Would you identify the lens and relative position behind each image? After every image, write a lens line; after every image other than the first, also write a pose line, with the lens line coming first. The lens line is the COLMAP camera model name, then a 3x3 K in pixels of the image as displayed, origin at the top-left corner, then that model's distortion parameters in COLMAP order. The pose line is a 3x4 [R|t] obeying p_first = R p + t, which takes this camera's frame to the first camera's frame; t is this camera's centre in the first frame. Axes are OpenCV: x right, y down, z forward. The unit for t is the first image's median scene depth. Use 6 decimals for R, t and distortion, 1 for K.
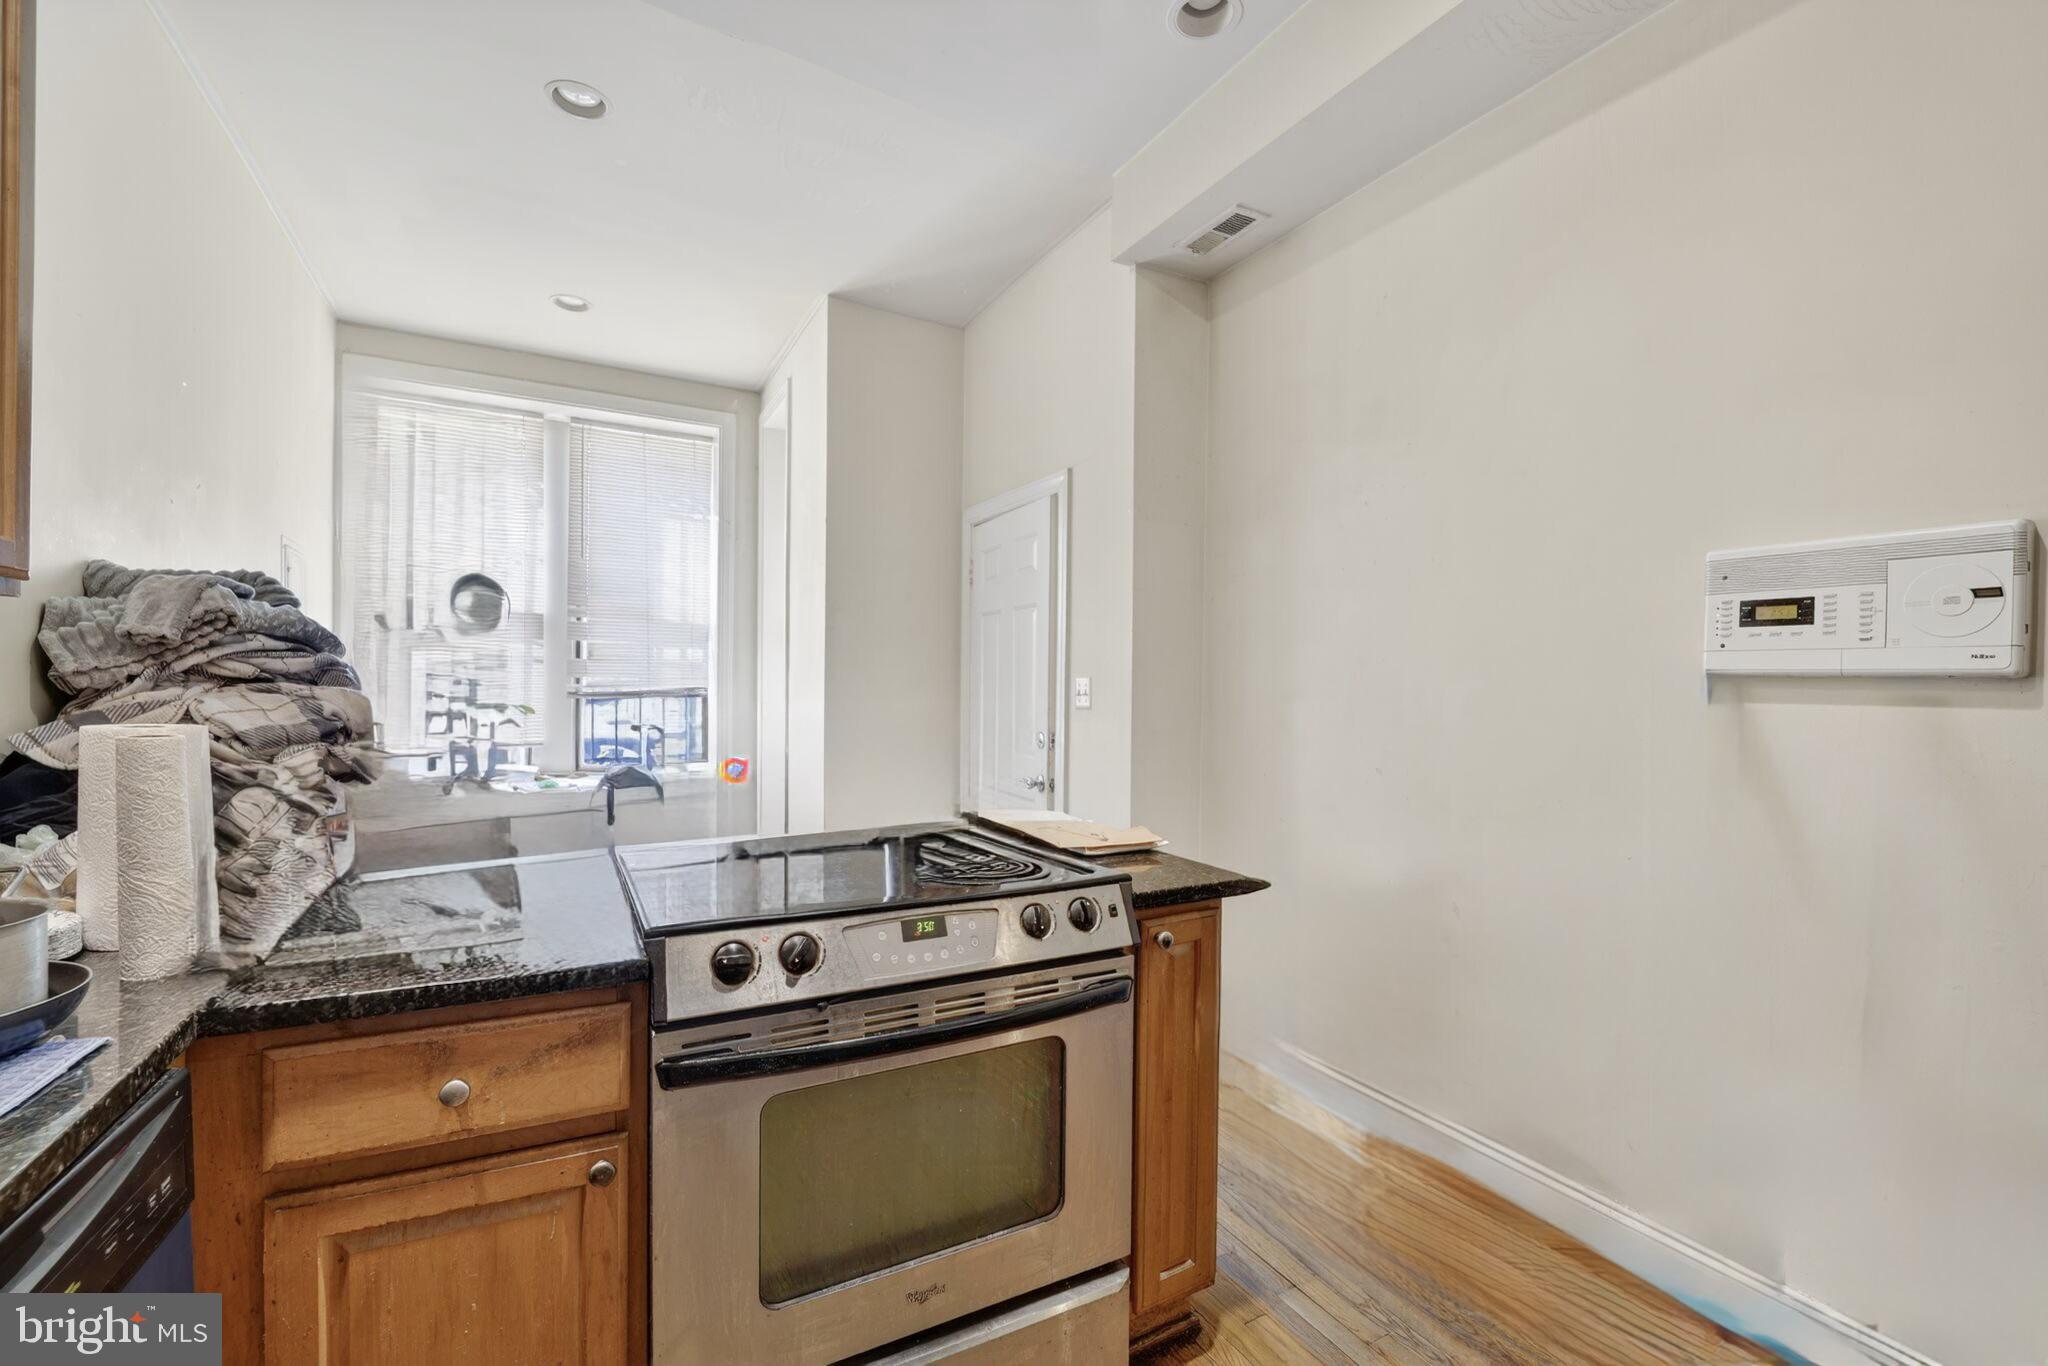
lens RADIAL K [[851.6, 0, 1032.7], [0, 851.6, 696.6], [0, 0, 1]] dist [-0.008247, -0.001259]
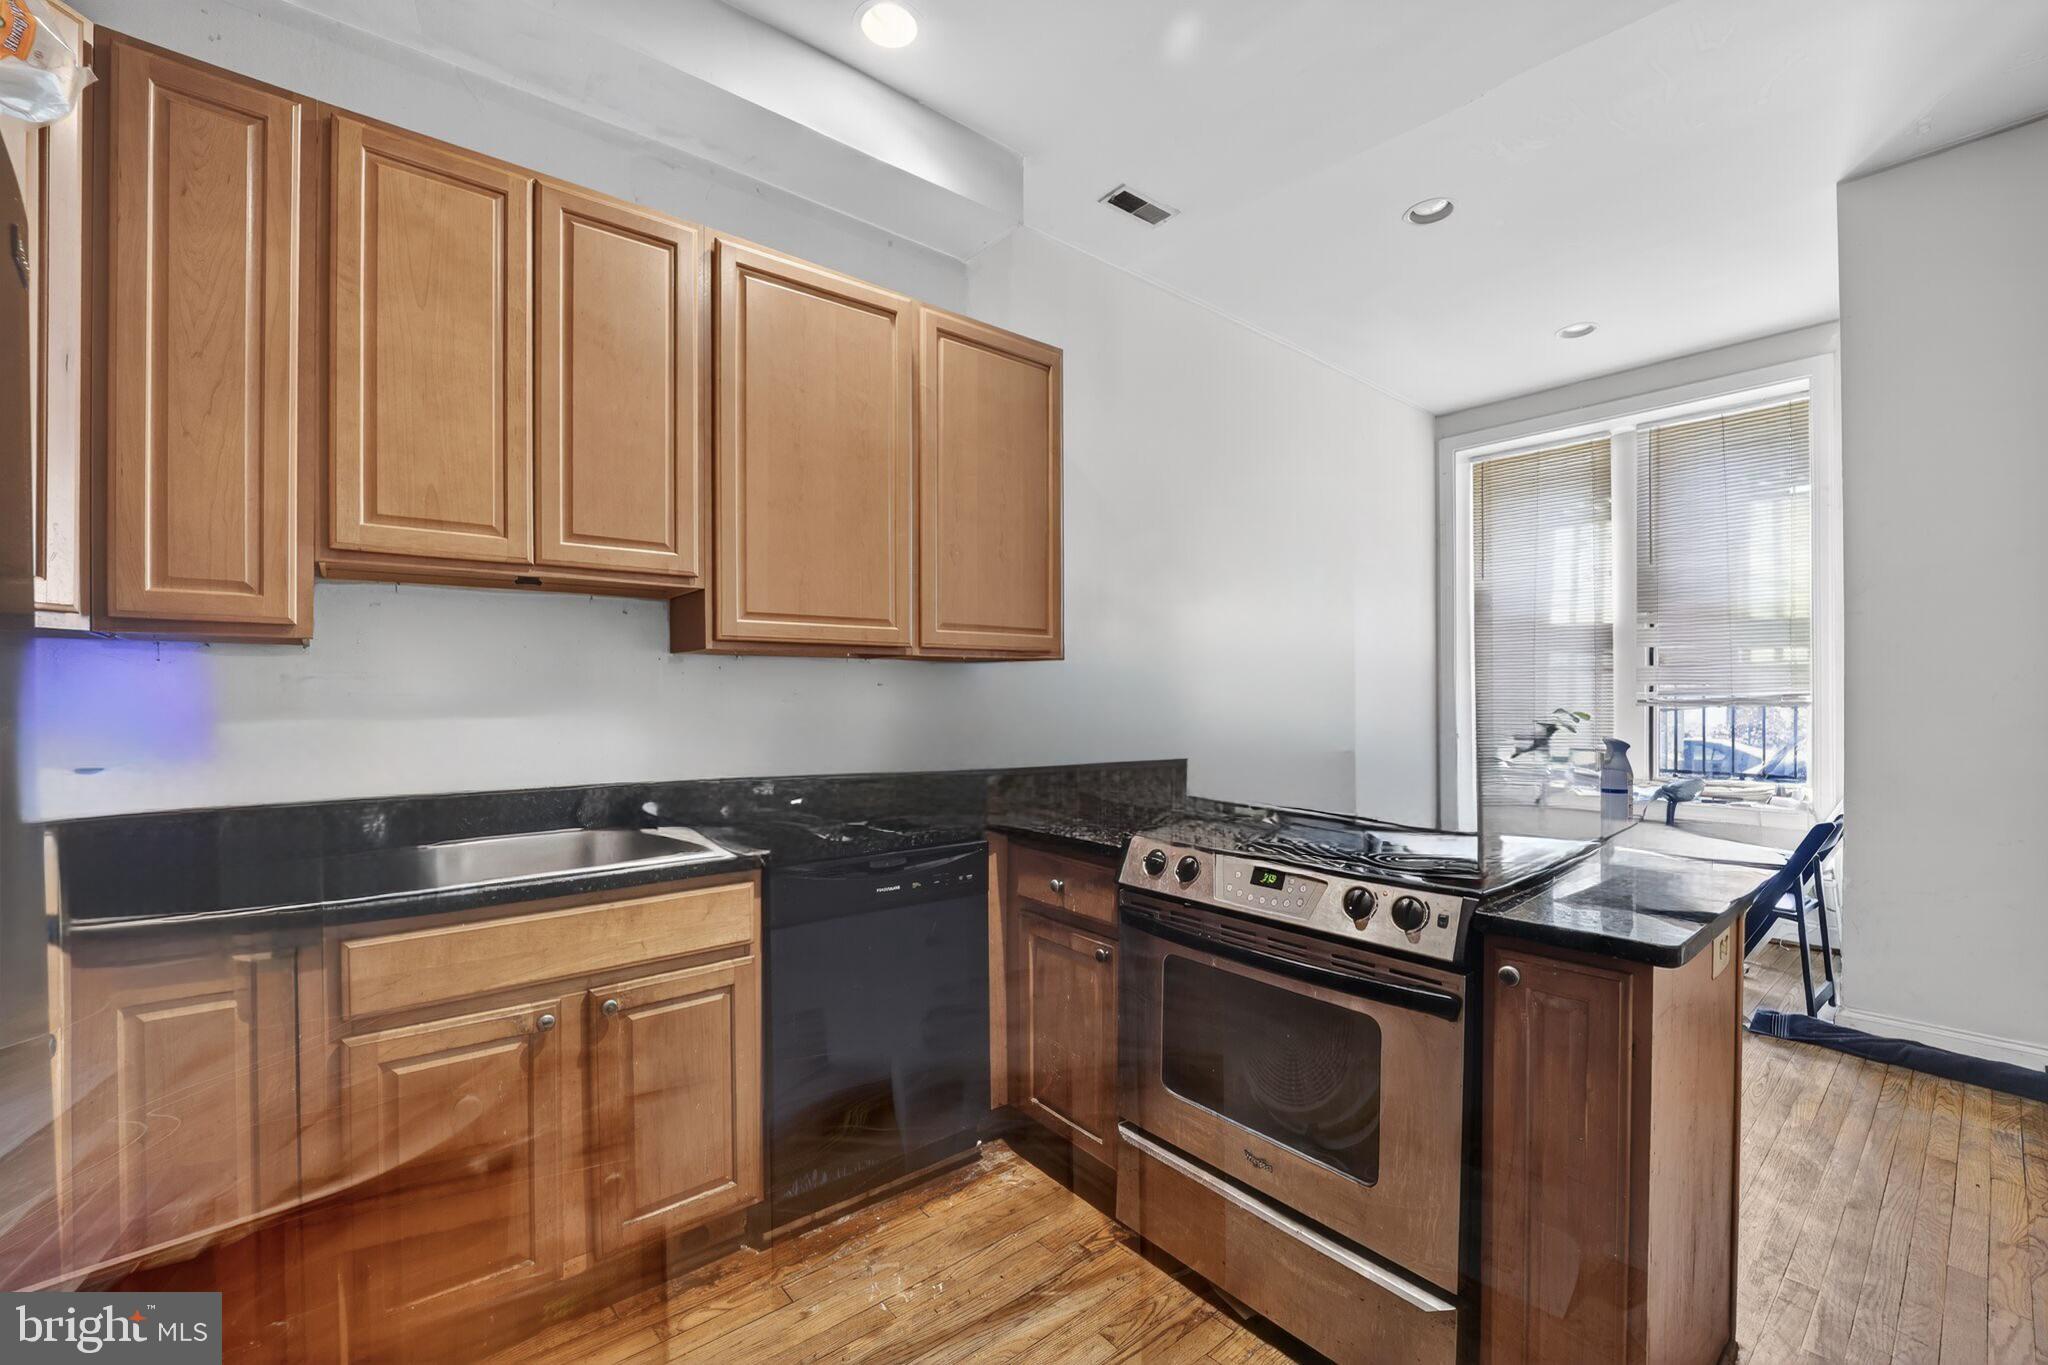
lens RADIAL K [[851.6, 0, 1027.3], [0, 851.6, 694.8], [0, 0, 1]] dist [-0.008247, -0.001259]
pose [[0.189749, -0.008564, -0.981795, 0.542924], [-0.006733, 0.999927, -0.010024, 0.005647], [0.981810, 0.008513, 0.189677, 0.204316]]
